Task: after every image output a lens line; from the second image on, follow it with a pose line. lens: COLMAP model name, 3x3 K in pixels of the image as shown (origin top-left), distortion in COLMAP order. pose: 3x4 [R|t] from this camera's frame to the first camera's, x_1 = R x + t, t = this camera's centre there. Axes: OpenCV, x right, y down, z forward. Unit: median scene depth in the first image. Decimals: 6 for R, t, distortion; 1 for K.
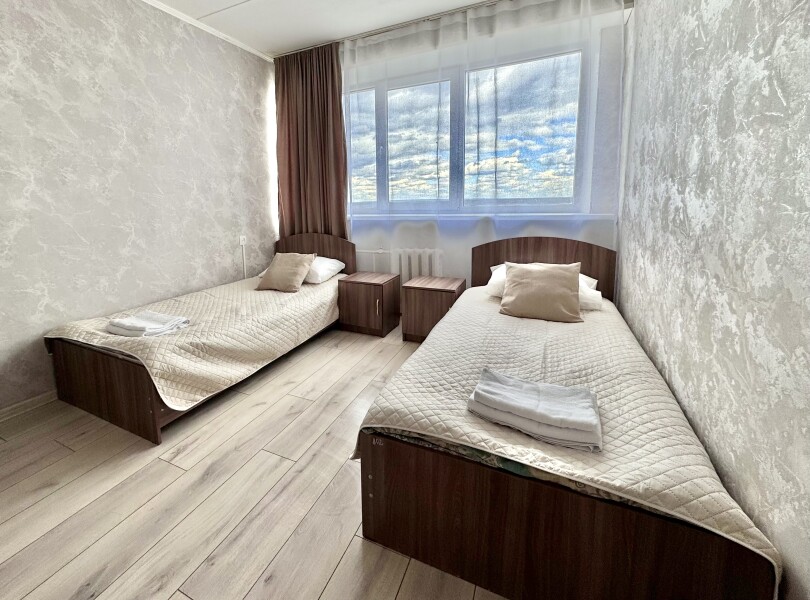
lens RADIAL K [[368.2, 0, 351.4], [0, 368.2, 256.9], [0, 0, 1]] dist [-0.000373, 0.000398]
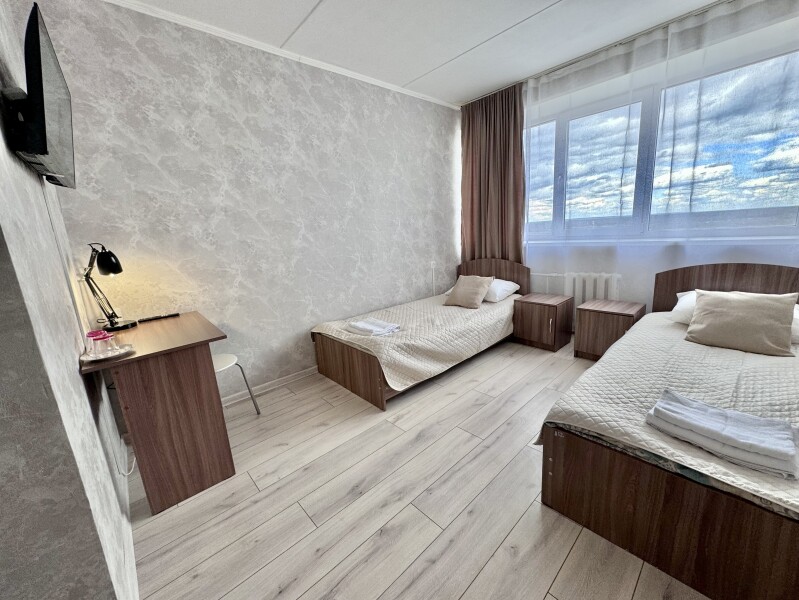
lens RADIAL K [[321.4, 0, 398.7], [0, 321.4, 300.5], [0, 0, 1]] dist [0.000215, 0.000246]
pose [[0.940565, 0.039513, -0.337307, -0.042972], [-0.011610, 0.996369, 0.084346, -0.020223], [0.339415, -0.075417, 0.937608, -0.088043]]
